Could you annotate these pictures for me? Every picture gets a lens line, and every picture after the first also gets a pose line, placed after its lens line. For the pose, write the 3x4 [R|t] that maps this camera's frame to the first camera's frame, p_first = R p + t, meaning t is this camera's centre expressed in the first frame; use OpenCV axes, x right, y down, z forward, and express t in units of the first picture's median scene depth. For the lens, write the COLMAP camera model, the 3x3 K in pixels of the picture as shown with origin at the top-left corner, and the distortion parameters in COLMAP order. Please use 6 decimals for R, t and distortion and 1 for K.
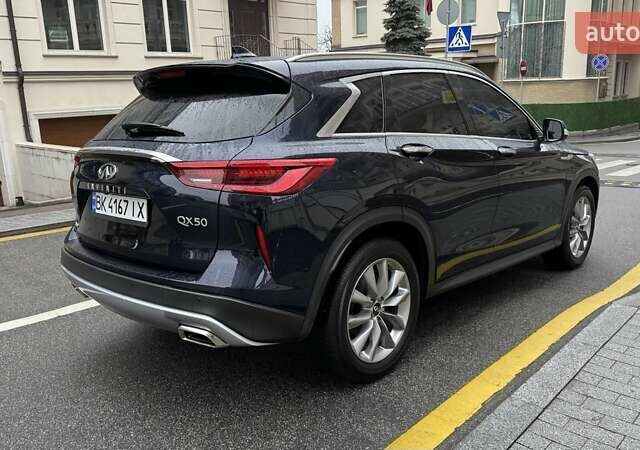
lens RADIAL K [[558.2, 0, 322.3], [0, 558.2, 224.0], [0, 0, 1]] dist [0.143911, -0.282120]
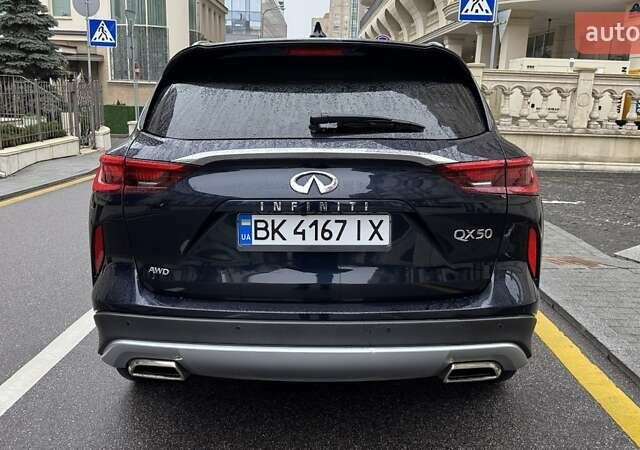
lens RADIAL K [[564.7, 0, 320.0], [0, 564.7, 225.0], [0, 0, 1]] dist [0.000650, 0.002626]
pose [[0.741999, -0.105179, 0.662099, -0.815083], [0.106142, 0.993590, 0.038888, -0.064010], [-0.661945, 0.041422, 0.748407, 0.454289]]
